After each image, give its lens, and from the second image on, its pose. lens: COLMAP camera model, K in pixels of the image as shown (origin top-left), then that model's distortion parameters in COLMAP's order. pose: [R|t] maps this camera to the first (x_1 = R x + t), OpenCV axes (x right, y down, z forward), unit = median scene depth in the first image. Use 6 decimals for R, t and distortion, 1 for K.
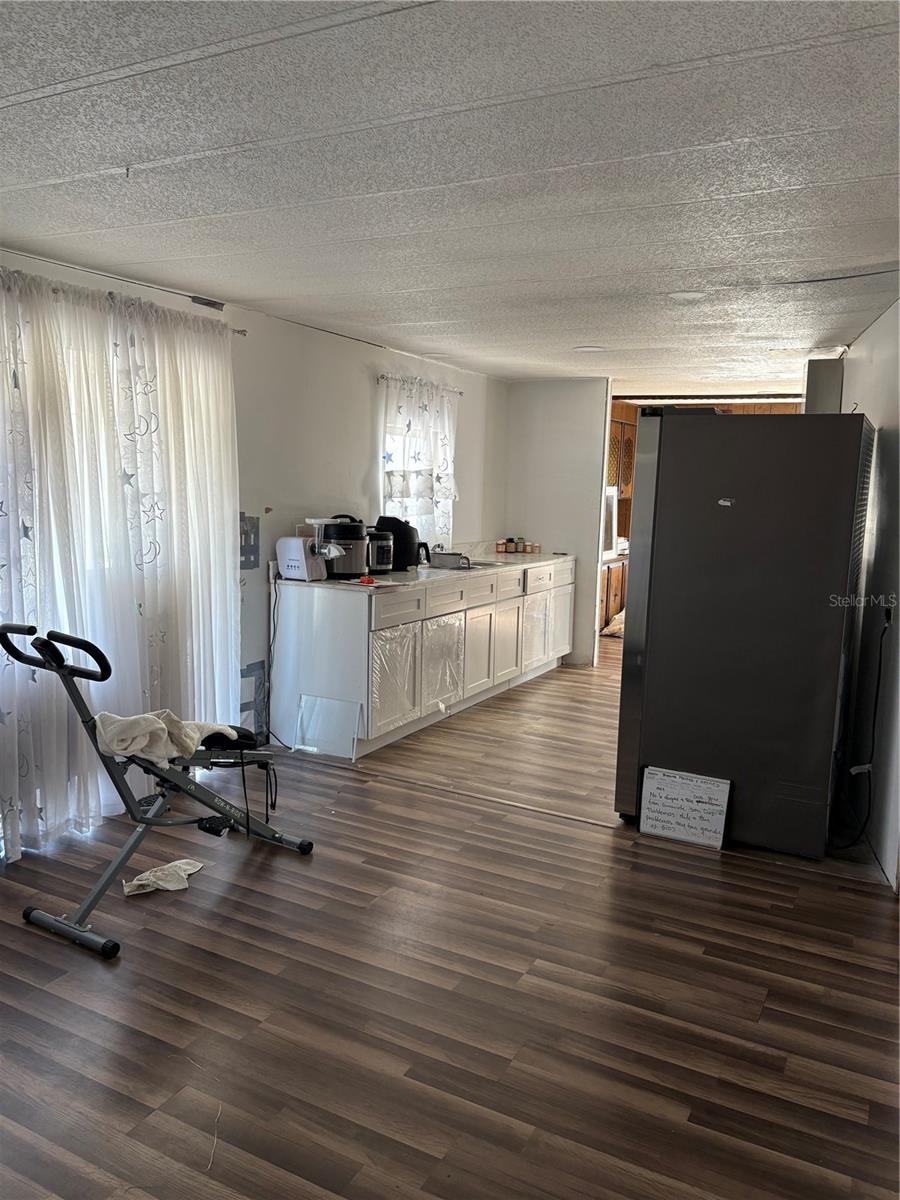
lens RADIAL K [[902.4, 0, 444.0], [0, 902.4, 600.5], [0, 0, 1]] dist [0.044812, -0.045643]
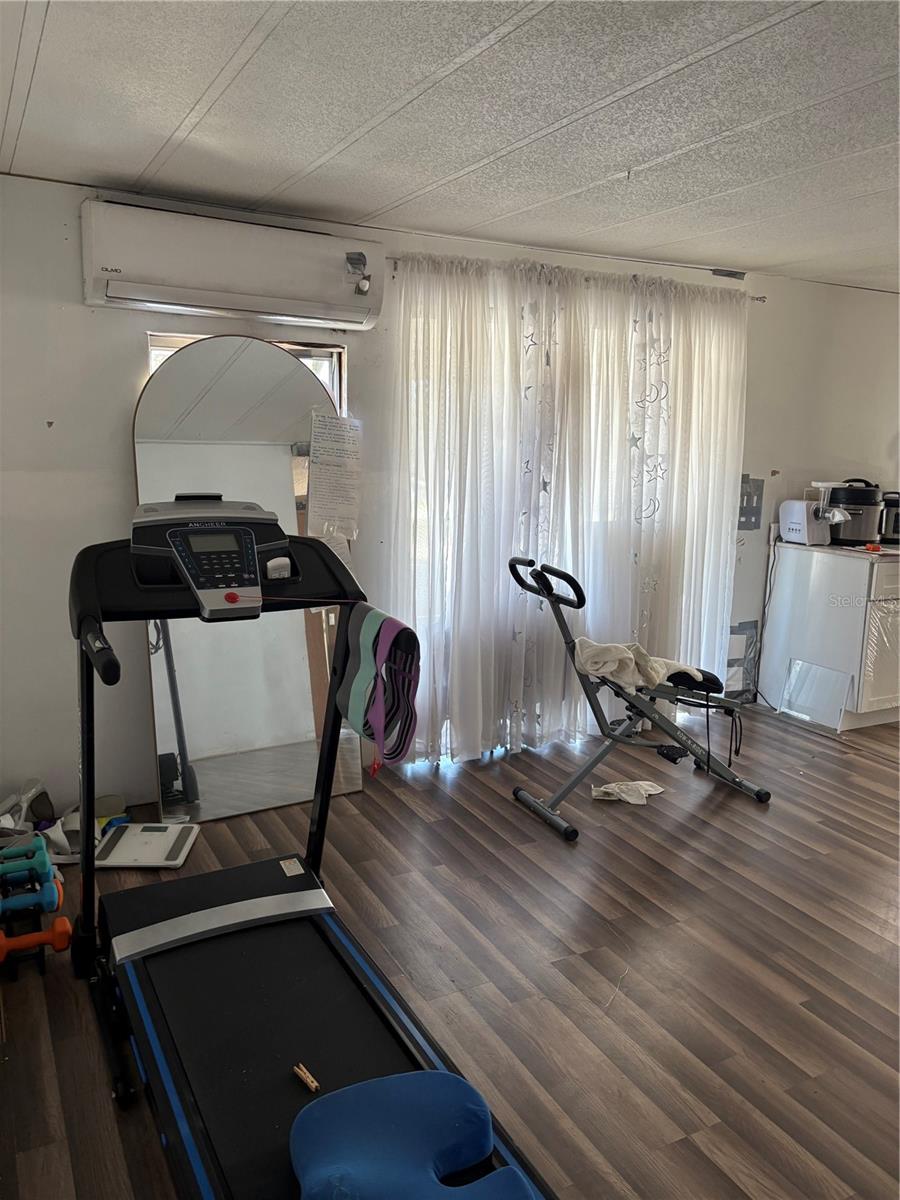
lens RADIAL K [[902.4, 0, 449.5], [0, 902.4, 591.1], [0, 0, 1]] dist [0.044812, -0.045643]
pose [[0.831634, 0.087355, -0.548411, 0.099735], [-0.075137, 0.996169, 0.044736, 0.018963], [0.550218, 0.004002, 0.835012, -0.067293]]
